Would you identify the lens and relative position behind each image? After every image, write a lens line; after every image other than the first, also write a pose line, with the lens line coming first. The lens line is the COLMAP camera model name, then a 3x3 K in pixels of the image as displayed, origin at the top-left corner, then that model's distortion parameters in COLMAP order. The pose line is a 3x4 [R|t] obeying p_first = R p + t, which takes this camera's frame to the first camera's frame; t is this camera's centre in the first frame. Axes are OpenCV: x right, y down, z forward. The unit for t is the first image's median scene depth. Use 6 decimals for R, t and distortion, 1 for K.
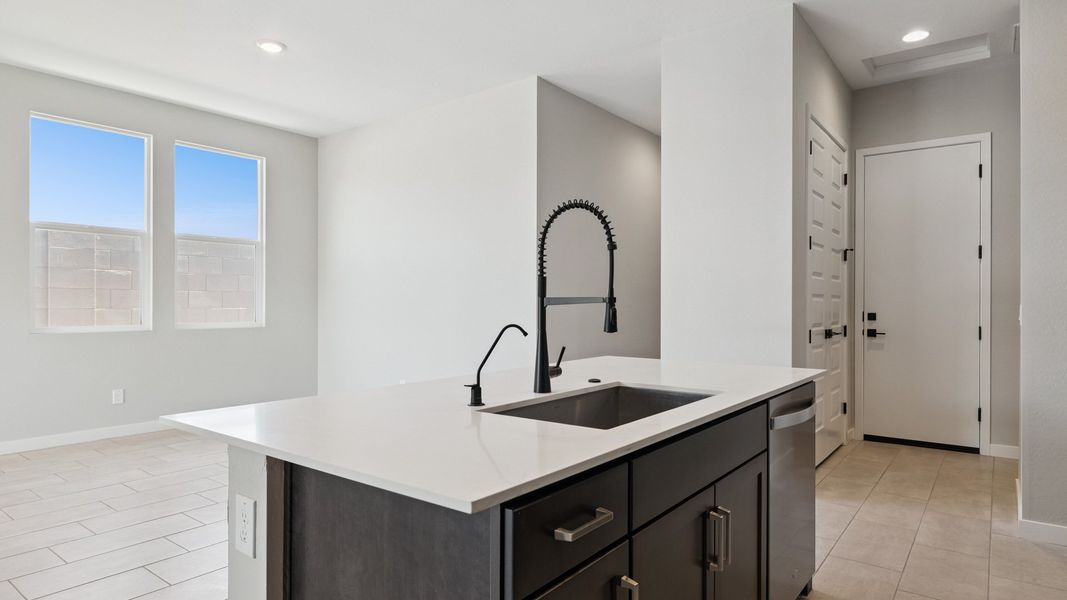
lens RADIAL K [[596.0, 0, 539.1], [0, 596.0, 296.7], [0, 0, 1]] dist [0.001387, 0.000688]
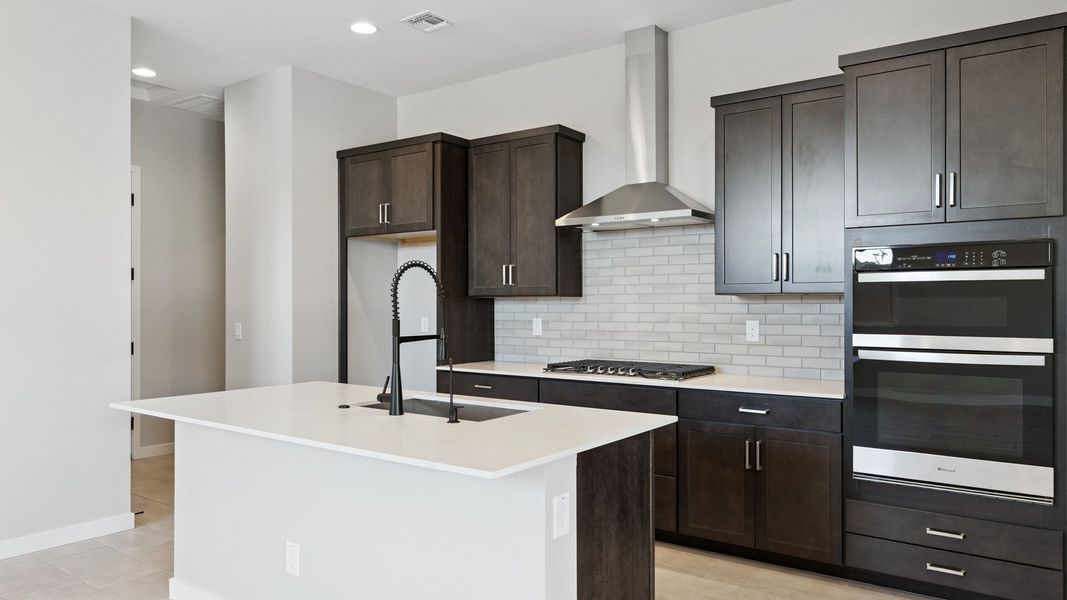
lens RADIAL K [[705.3, 0, 534.8], [0, 705.3, 301.7], [0, 0, 1]] dist [-0.006168, 0.001799]
pose [[-0.012162, -0.003014, 0.999921, -1.441312], [-0.000953, 0.999995, 0.003003, -0.075935], [-0.999926, -0.000917, -0.012165, 0.737699]]
